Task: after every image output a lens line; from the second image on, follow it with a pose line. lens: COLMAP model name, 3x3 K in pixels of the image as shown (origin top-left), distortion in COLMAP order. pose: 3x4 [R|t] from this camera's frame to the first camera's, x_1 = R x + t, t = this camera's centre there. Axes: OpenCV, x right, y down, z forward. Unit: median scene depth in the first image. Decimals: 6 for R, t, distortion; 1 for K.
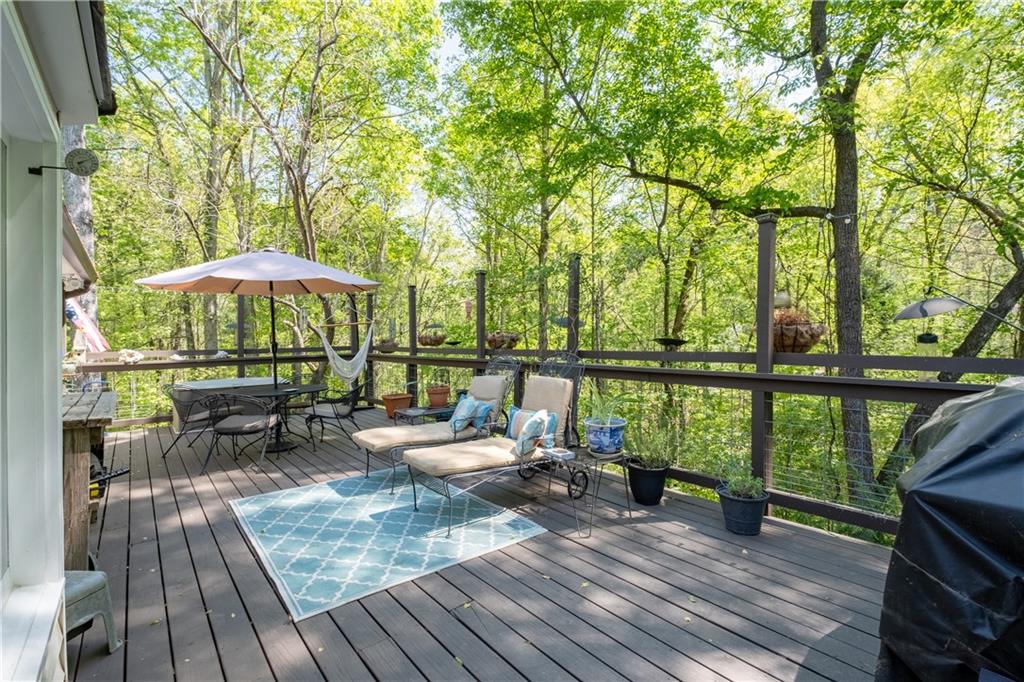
lens RADIAL K [[452.1, 0, 519.1], [0, 452.1, 340.9], [0, 0, 1]] dist [-0.000698, 0.000063]
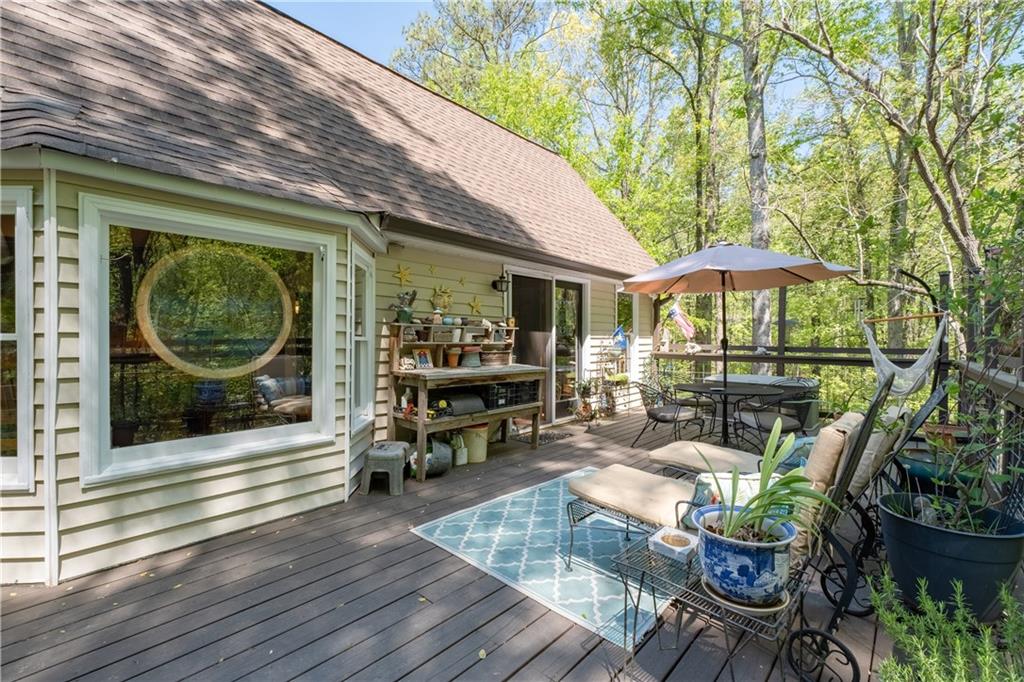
lens RADIAL K [[452.1, 0, 519.6], [0, 452.1, 339.7], [0, 0, 1]] dist [-0.000698, 0.000063]
pose [[0.141592, 0.022661, -0.989666, 0.640245], [-0.019567, 0.999607, 0.020090, -0.011275], [0.989732, 0.016520, 0.141980, 0.760705]]
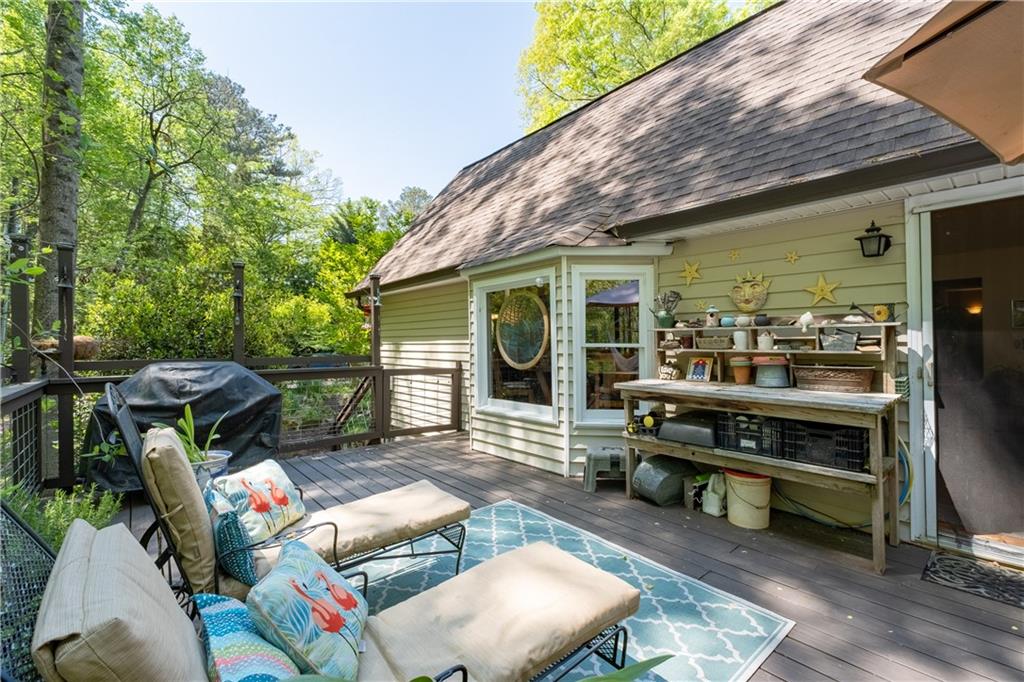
lens RADIAL K [[452.1, 0, 512.4], [0, 452.1, 337.7], [0, 0, 1]] dist [-0.000698, 0.000063]
pose [[-0.999802, 0.019655, 0.003046, -0.356350], [0.019638, 0.999790, -0.005790, -0.001026], [-0.003159, -0.005729, -0.999979, 1.863329]]
